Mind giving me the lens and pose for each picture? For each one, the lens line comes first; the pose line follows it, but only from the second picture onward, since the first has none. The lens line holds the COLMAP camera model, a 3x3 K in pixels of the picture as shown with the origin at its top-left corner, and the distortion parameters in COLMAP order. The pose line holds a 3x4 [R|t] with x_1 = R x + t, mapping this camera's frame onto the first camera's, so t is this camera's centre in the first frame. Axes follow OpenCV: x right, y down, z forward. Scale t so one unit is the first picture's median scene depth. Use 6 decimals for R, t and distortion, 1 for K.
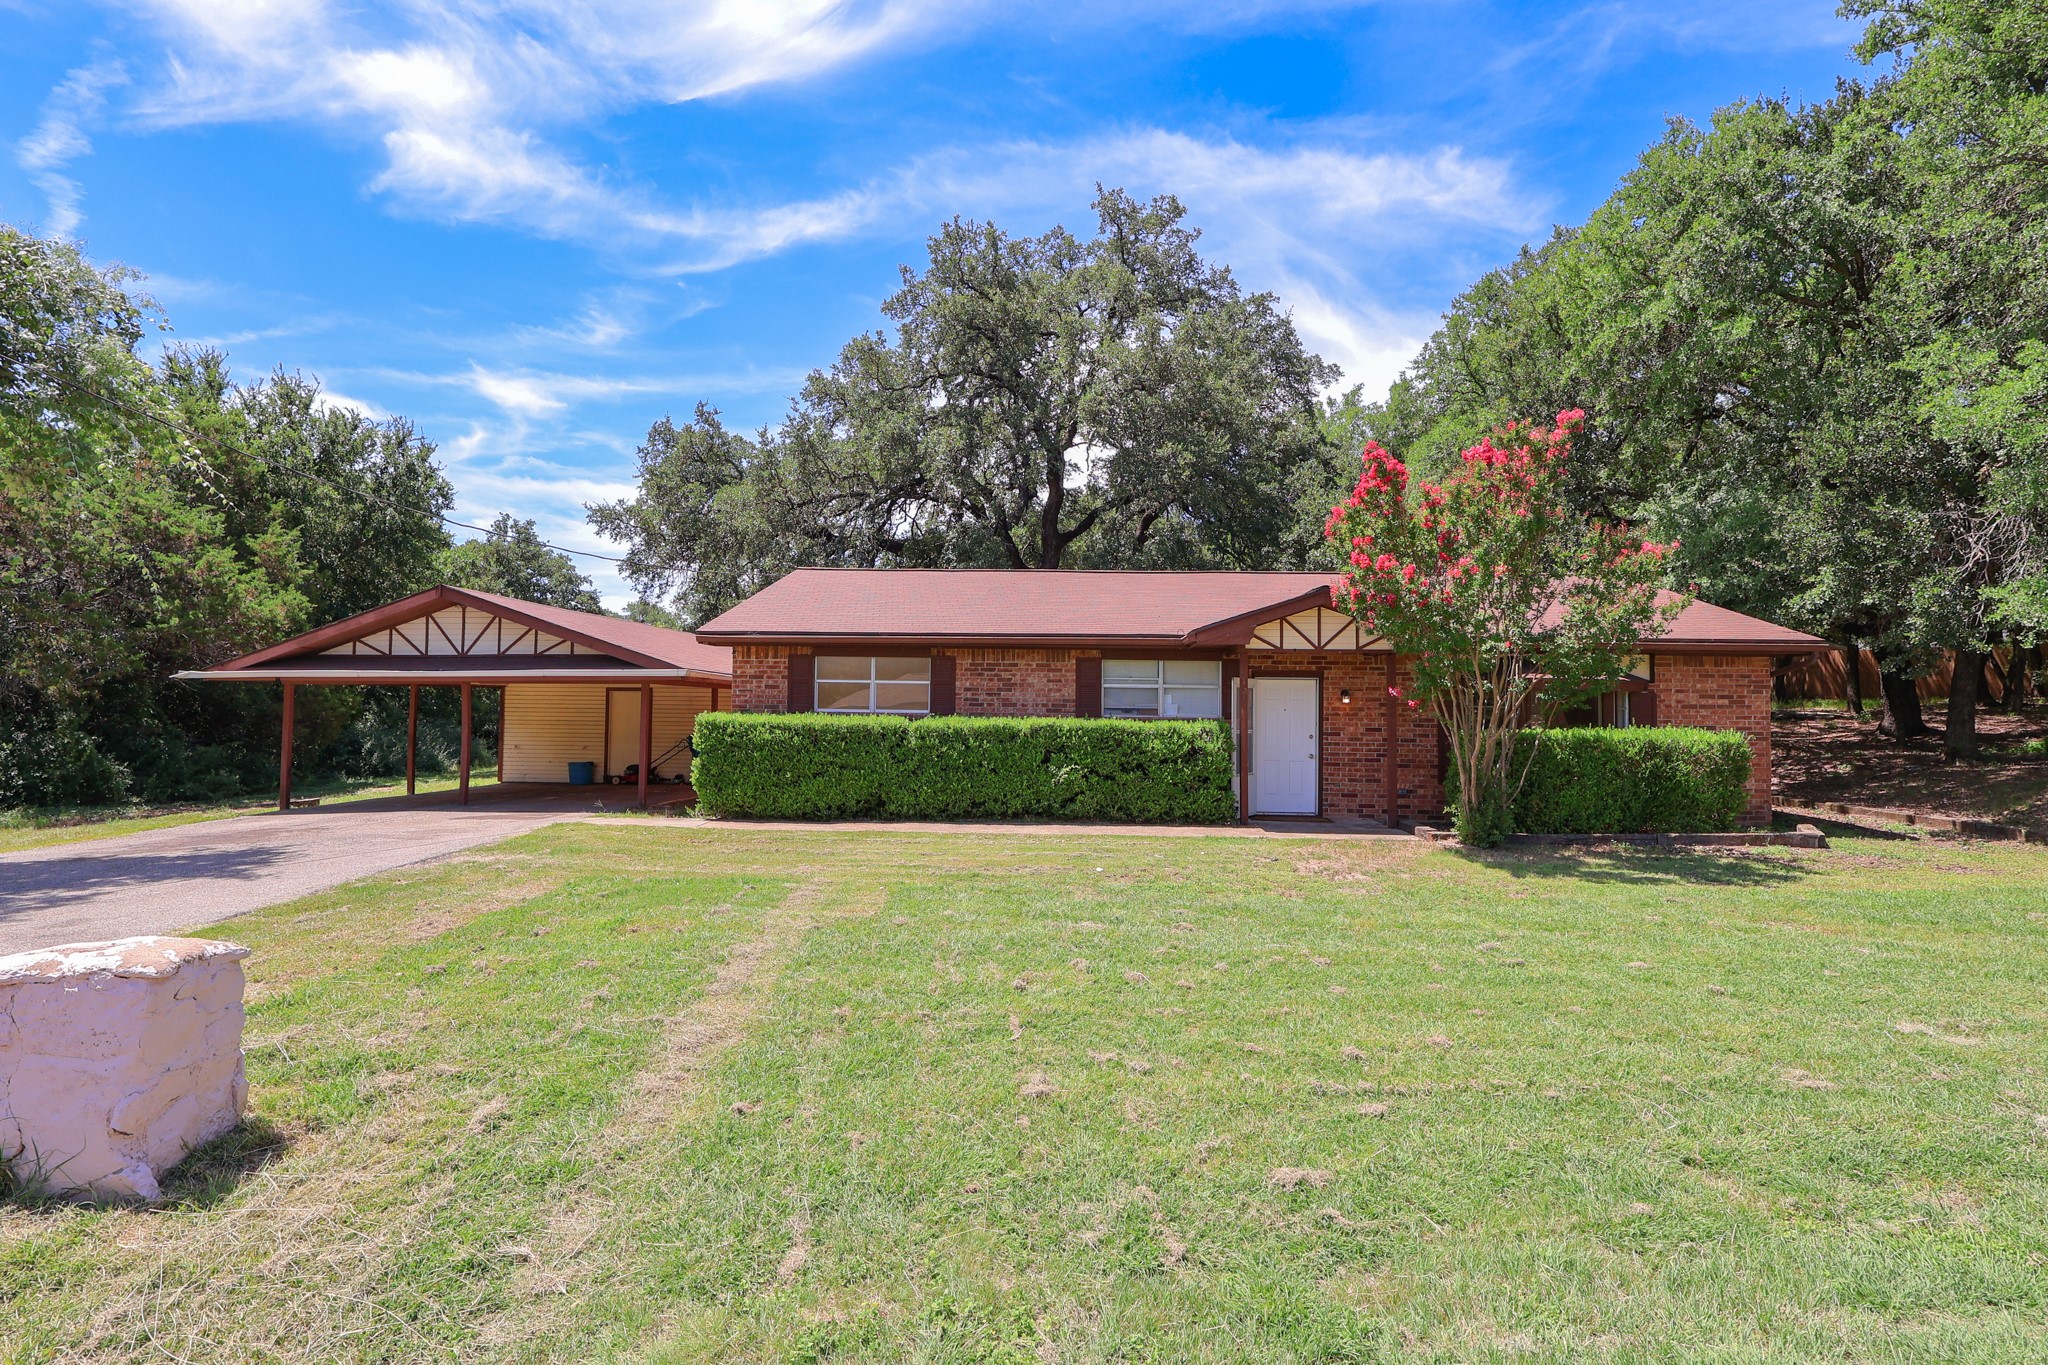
lens RADIAL K [[949.3, 0, 996.7], [0, 949.3, 670.3], [0, 0, 1]] dist [0.001621, 0.000347]
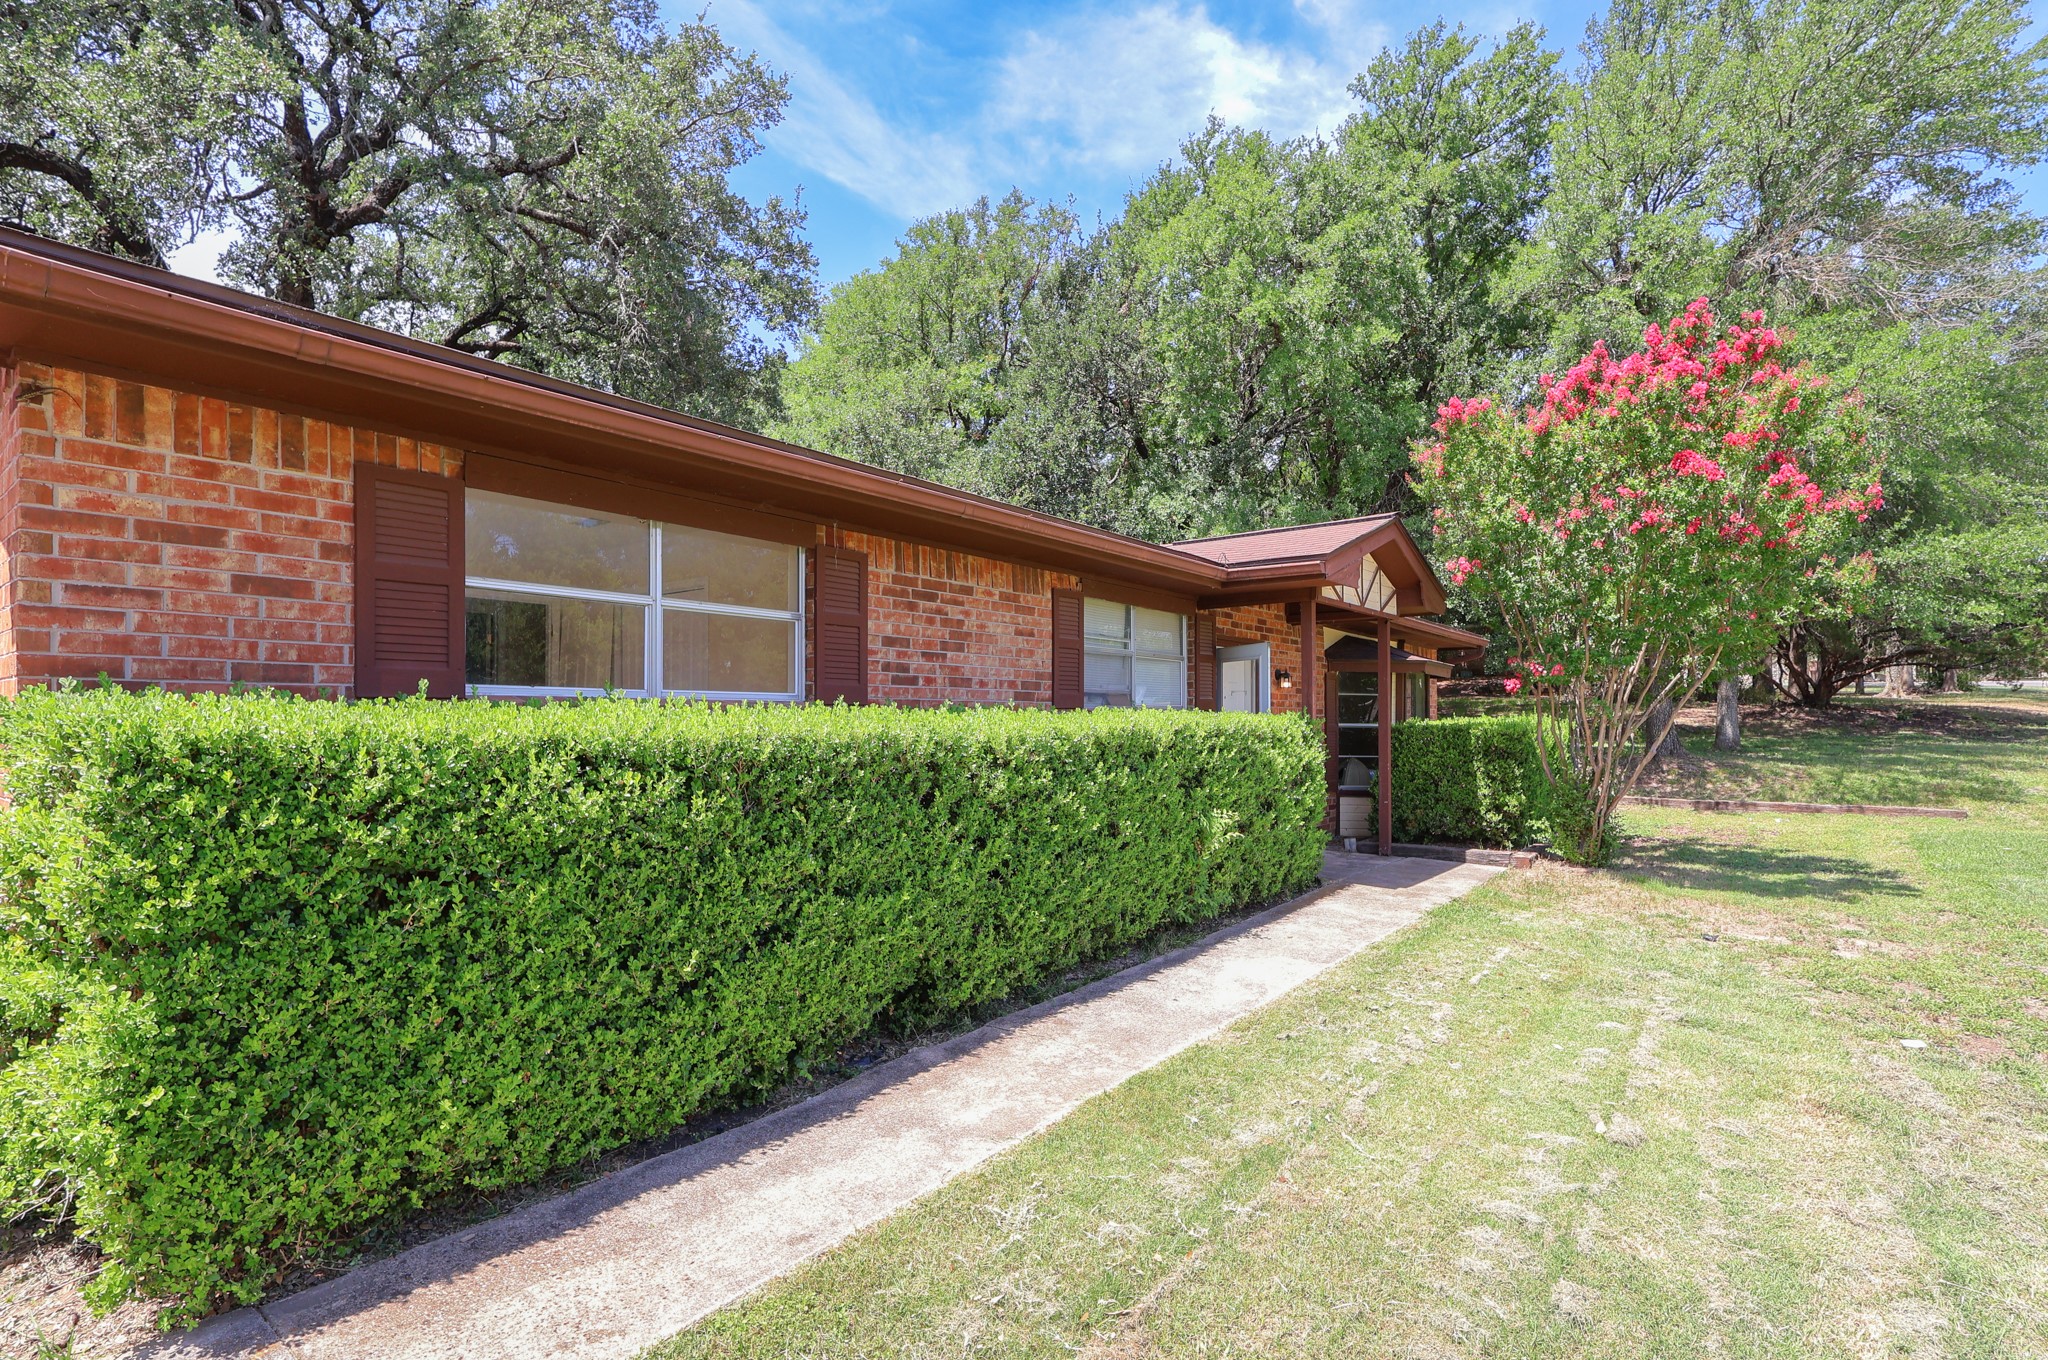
lens RADIAL K [[978.2, 0, 1038.3], [0, 978.2, 695.6], [0, 0, 1]] dist [0.001999, 0.000851]
pose [[0.568945, 0.006379, 0.822351, -0.335541], [-0.028295, 0.999530, 0.011823, 0.036855], [-0.821889, -0.029995, 0.568858, 0.730778]]
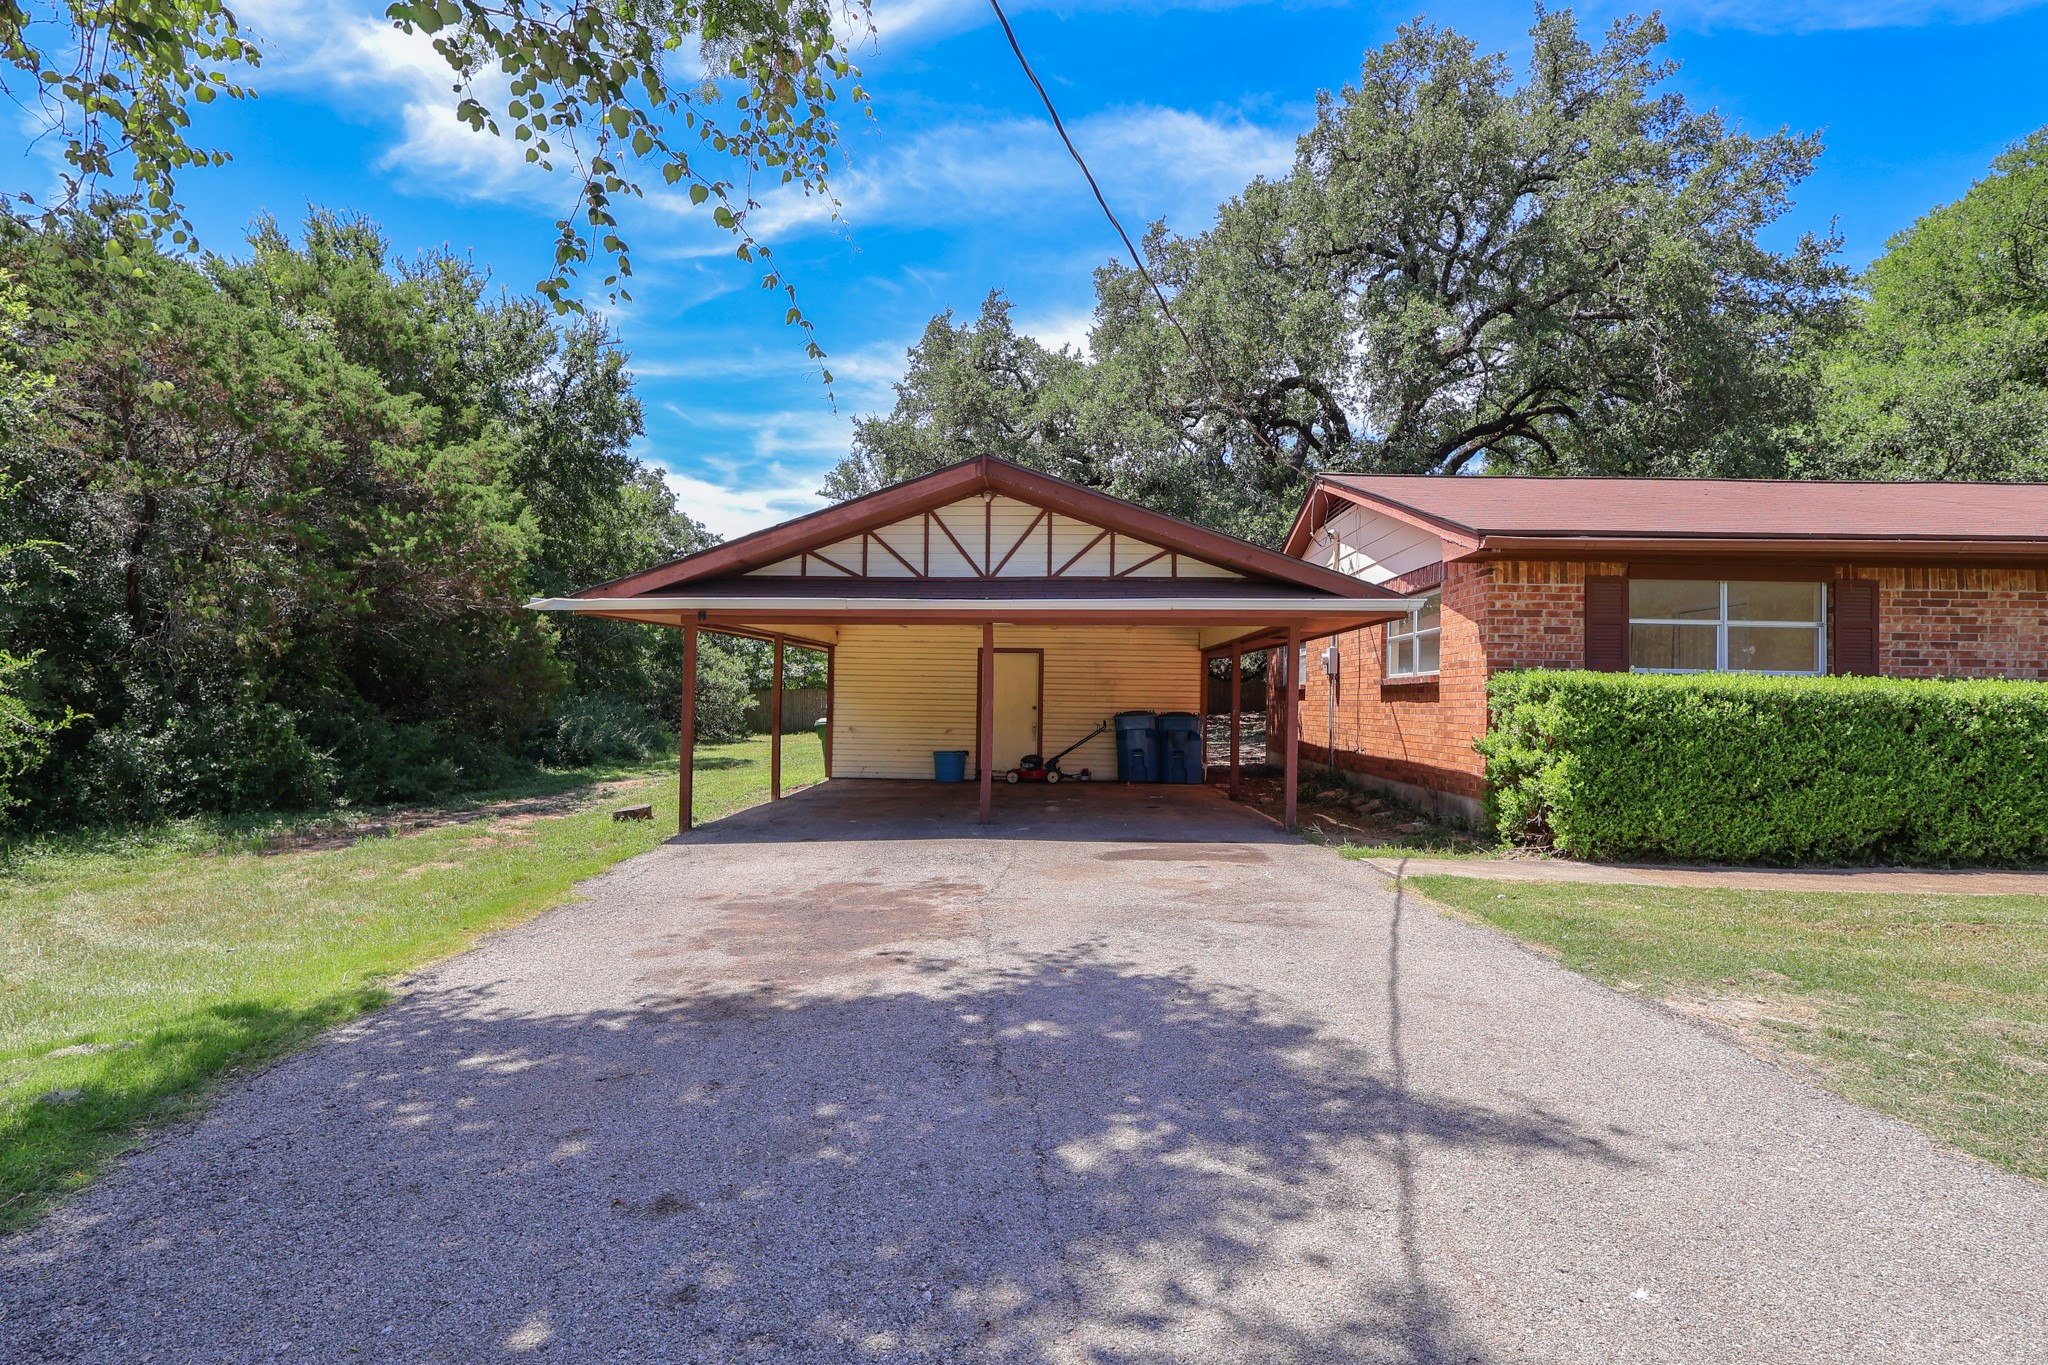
lens RADIAL K [[953.2, 0, 1024.0], [0, 953.2, 682.5], [0, 0, 1]] dist [0.000745, 0.000415]
pose [[0.999913, 0.006423, 0.011538, -0.590820], [-0.006738, 0.999599, 0.027495, 0.036784], [-0.011357, -0.027570, 0.999555, 0.421818]]
